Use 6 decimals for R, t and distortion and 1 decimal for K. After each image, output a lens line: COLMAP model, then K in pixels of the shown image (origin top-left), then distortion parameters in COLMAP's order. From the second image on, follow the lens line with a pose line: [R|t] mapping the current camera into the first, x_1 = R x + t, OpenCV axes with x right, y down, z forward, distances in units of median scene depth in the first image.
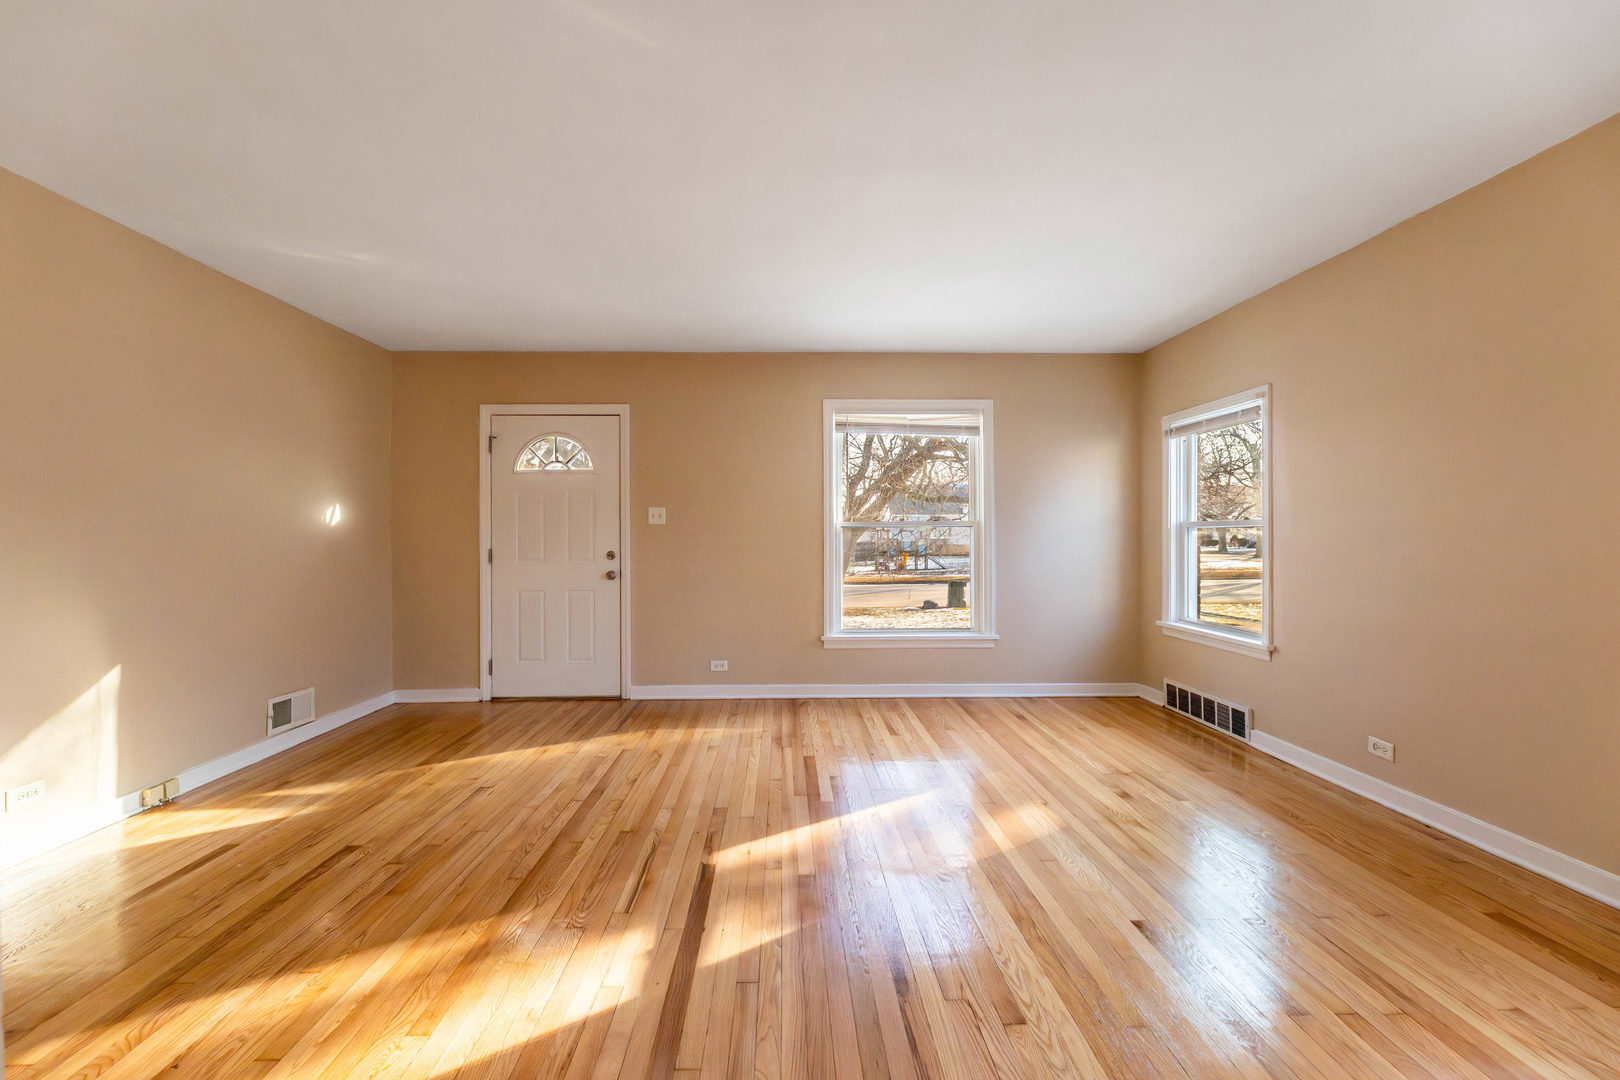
lens RADIAL K [[660.6, 0, 802.9], [0, 660.6, 528.0], [0, 0, 1]] dist [0.001716, -0.000464]
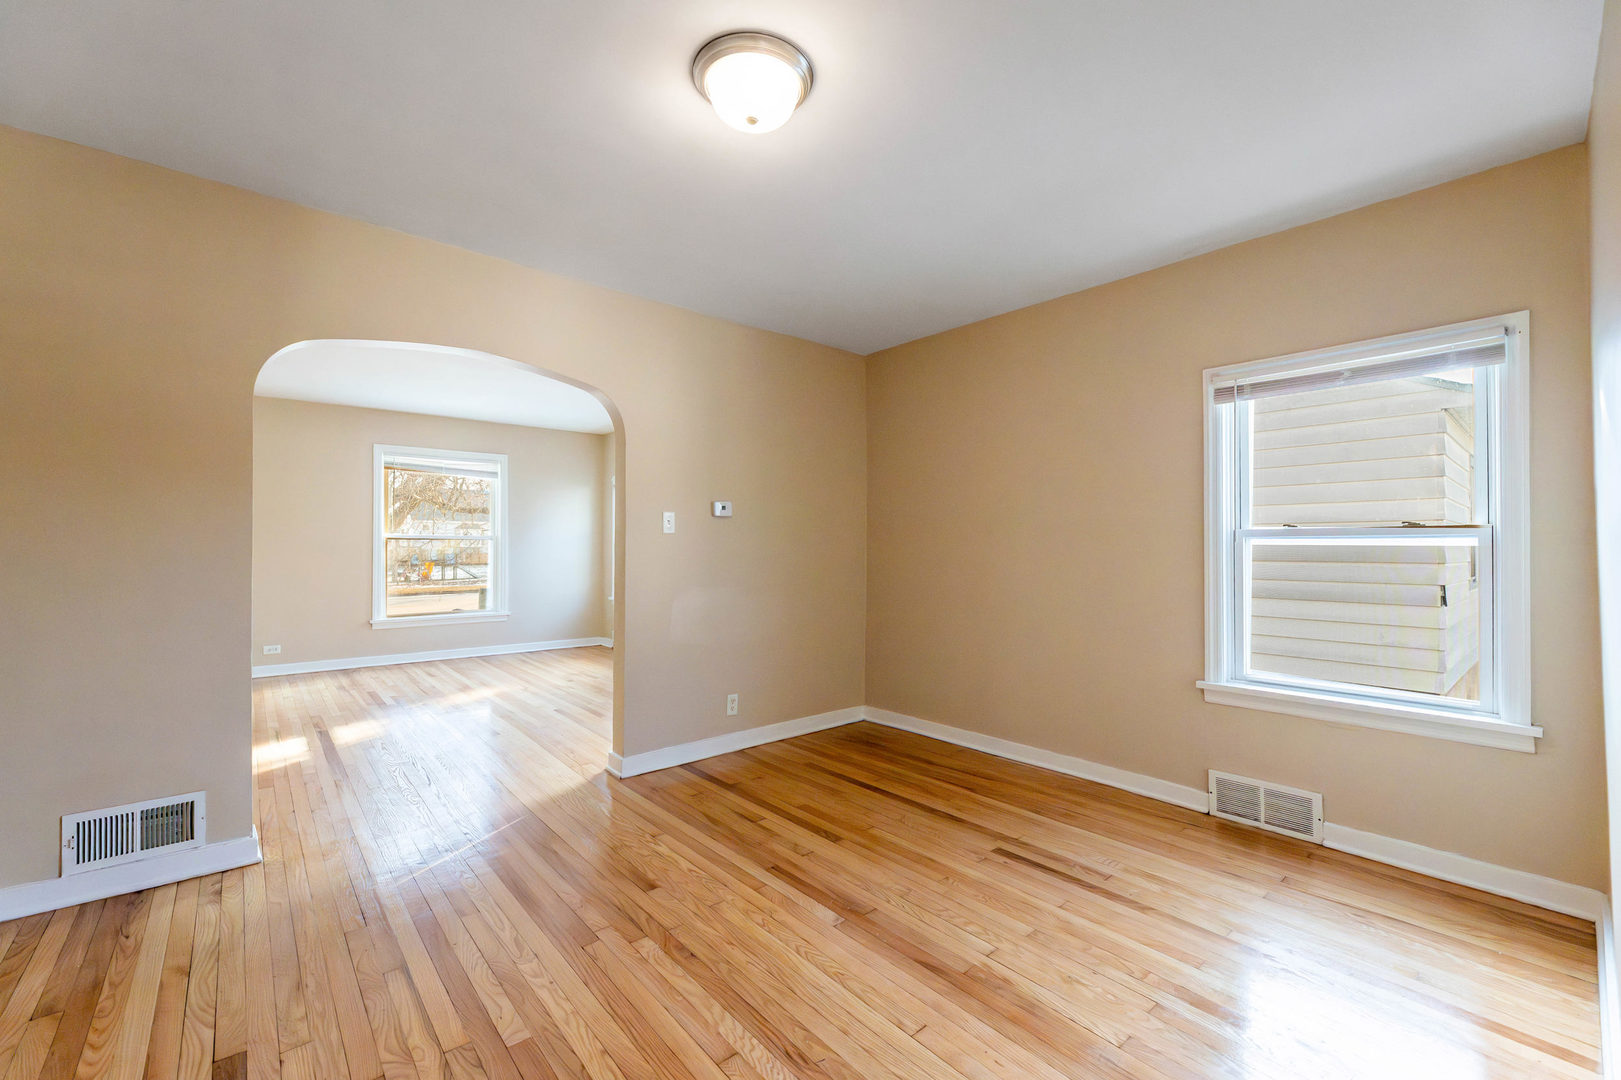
lens RADIAL K [[661.0, 0, 795.5], [0, 661.0, 535.0], [0, 0, 1]] dist [0.001716, -0.000464]
pose [[0.789961, 0.011613, 0.613048, -0.112219], [-0.010470, 0.999930, -0.005451, -0.010380], [-0.613068, -0.002112, 0.790027, -0.574887]]
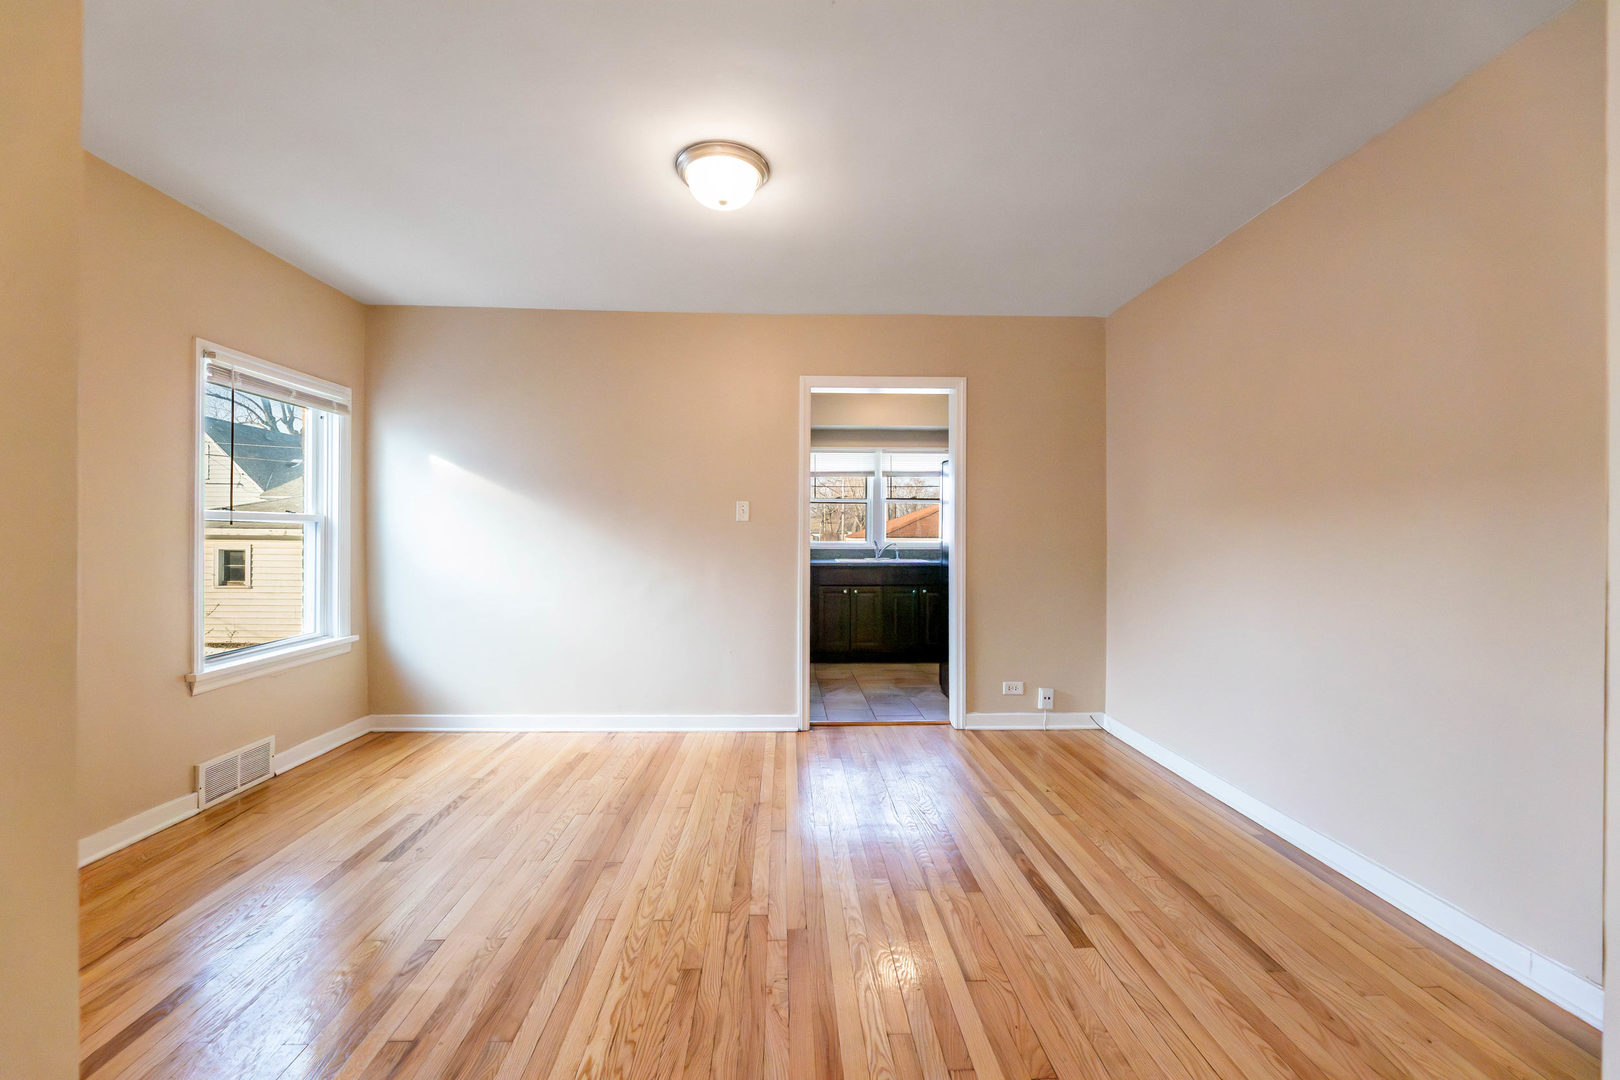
lens RADIAL K [[660.6, 0, 796.9], [0, 660.6, 533.0], [0, 0, 1]] dist [0.001716, -0.000464]
pose [[-0.999876, -0.004013, 0.015259, 0.035509], [-0.004182, 0.999930, -0.011037, 0.000341], [-0.015214, -0.011100, -0.999823, 0.231995]]
